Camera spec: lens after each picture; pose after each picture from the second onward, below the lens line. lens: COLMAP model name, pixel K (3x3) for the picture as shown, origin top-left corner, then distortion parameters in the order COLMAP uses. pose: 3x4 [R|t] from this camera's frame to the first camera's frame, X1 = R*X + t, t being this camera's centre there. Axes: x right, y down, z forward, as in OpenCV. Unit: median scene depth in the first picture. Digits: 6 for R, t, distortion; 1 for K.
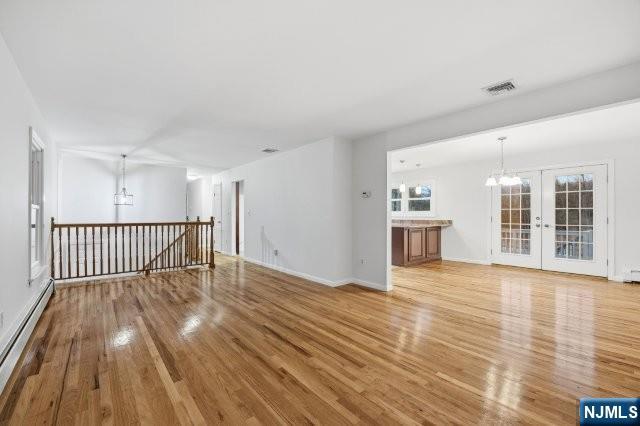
lens RADIAL K [[261.8, 0, 305.1], [0, 261.8, 214.3], [0, 0, 1]] dist [-0.010533, -0.000078]
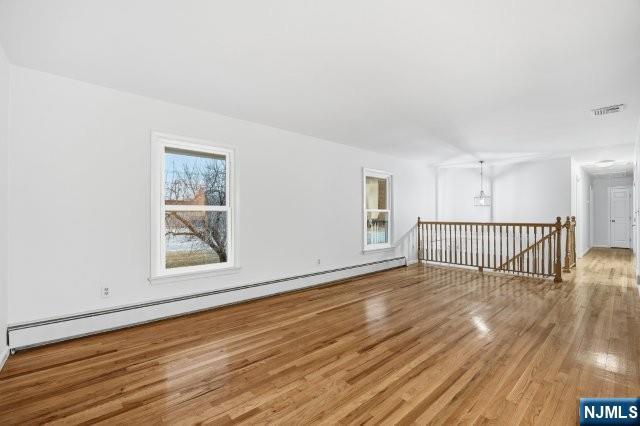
lens RADIAL K [[243.1, 0, 320.0], [0, 243.1, 213.0], [0, 0, 1]] dist [-0.000293, -0.000001]
pose [[0.132285, -0.012304, -0.991135, 0.369538], [0.007815, 0.999905, -0.011370, 0.000416], [0.991181, -0.006242, 0.132369, 0.277090]]
